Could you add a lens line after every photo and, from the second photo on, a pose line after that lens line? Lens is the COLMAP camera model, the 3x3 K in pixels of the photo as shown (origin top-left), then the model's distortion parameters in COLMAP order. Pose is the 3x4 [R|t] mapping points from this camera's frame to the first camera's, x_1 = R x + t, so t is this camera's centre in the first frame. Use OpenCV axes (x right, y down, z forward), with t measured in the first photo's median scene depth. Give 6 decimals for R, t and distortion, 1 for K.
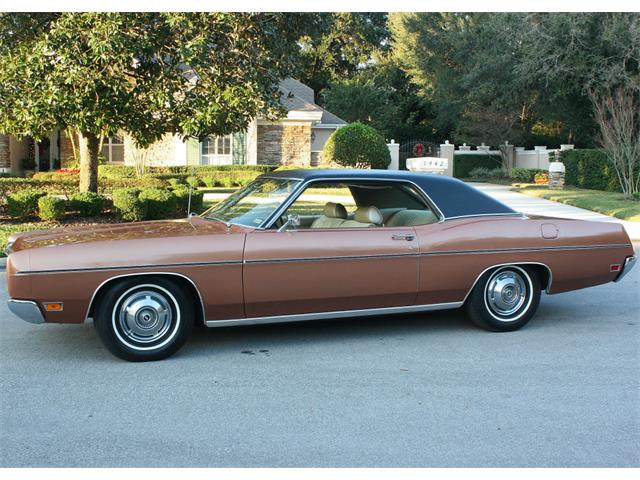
lens RADIAL K [[819.8, 0, 320.0], [0, 819.8, 240.0], [0, 0, 1]] dist [-0.145203, 0.283734]
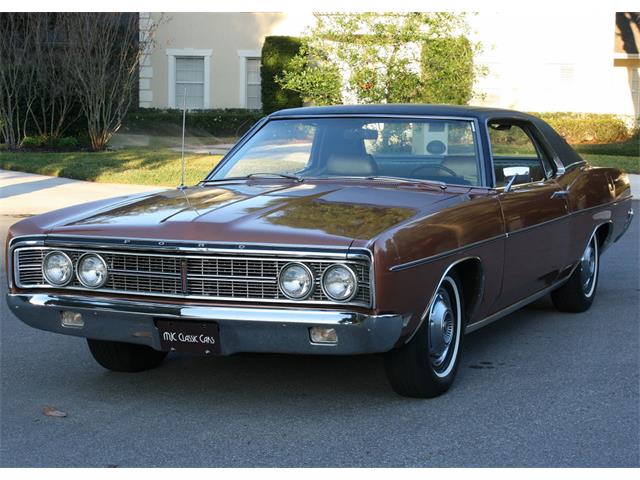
lens RADIAL K [[1404.5, 0, 320.0], [0, 1404.5, 240.0], [0, 0, 1]] dist [0.028039, 0.173315]
pose [[0.696550, -0.063965, 0.714651, -0.249305], [0.056134, 0.997824, 0.034598, -0.004716], [-0.715309, 0.016017, 0.698624, 0.061898]]
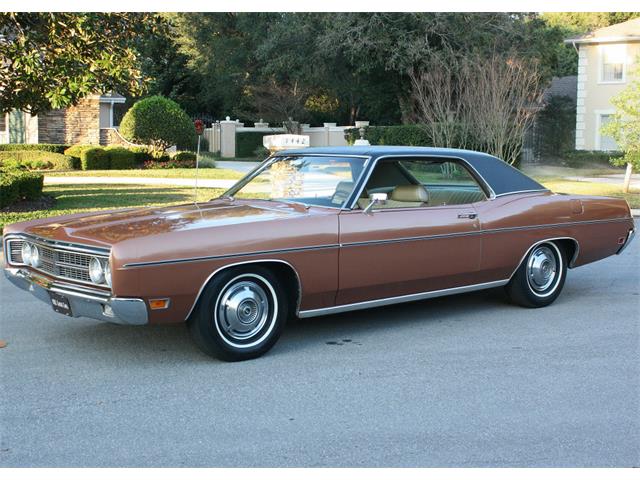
lens RADIAL K [[894.3, 0, 320.0], [0, 894.3, 240.0], [0, 0, 1]] dist [-0.044362, -0.092153]
pose [[0.953531, -0.032586, 0.299527, -0.097363], [0.027889, 0.999412, 0.019944, -0.000049], [-0.300001, -0.010663, 0.953879, 0.008657]]
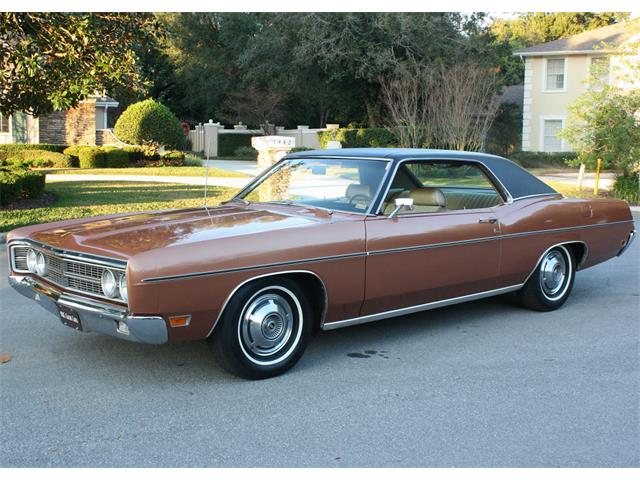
lens RADIAL K [[784.5, 0, 320.0], [0, 784.5, 240.0], [0, 0, 1]] dist [-0.088450, 0.055381]
pose [[0.940352, -0.036652, 0.338224, -0.098815], [0.026193, 0.999029, 0.035439, -0.004446], [-0.339195, -0.024466, 0.940398, 0.052055]]
